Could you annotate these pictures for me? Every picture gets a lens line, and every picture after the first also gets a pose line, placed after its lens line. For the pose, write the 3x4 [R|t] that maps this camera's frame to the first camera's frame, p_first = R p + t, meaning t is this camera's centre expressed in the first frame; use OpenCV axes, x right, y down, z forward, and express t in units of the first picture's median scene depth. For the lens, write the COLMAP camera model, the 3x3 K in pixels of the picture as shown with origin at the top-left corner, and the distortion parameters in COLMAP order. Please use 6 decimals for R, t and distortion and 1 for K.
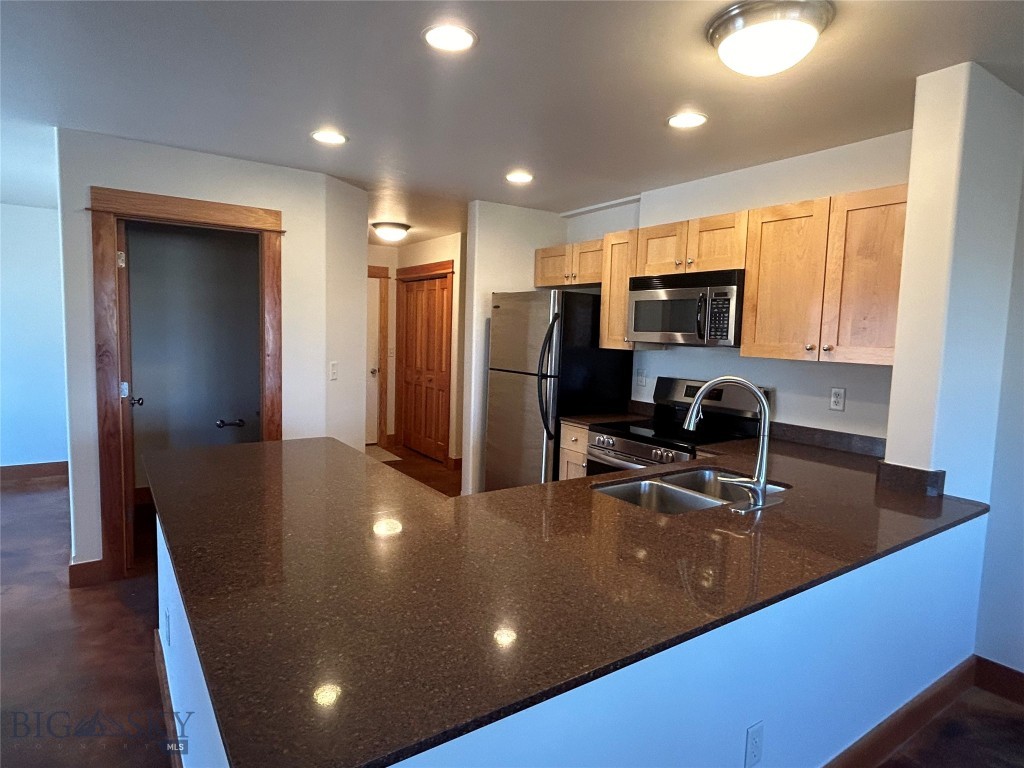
lens RADIAL K [[586.5, 0, 507.9], [0, 586.5, 381.7], [0, 0, 1]] dist [-0.007323, -0.000748]
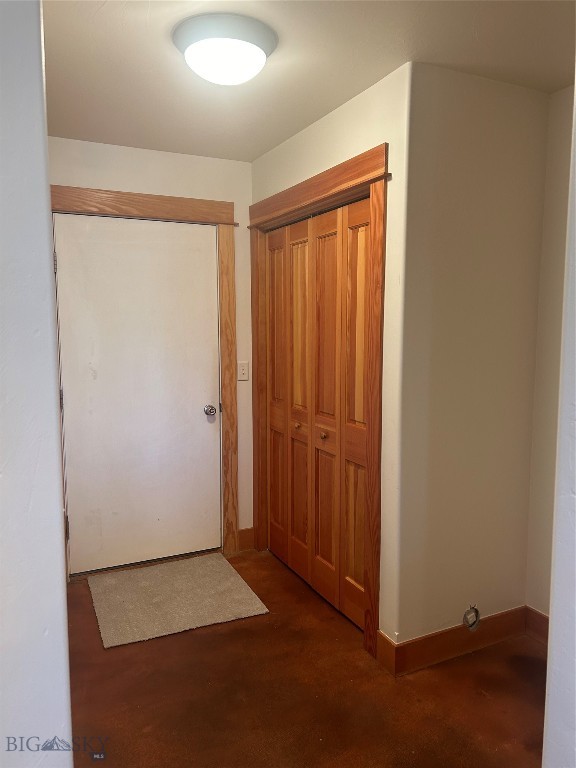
lens RADIAL K [[581.6, 0, 288.6], [0, 581.6, 382.8], [0, 0, 1]] dist [0.045898, -0.046481]
pose [[0.989511, -0.019323, -0.143157, -0.089985], [0.021314, 0.999696, 0.012390, -0.047715], [0.142874, -0.015311, 0.989623, 0.517027]]
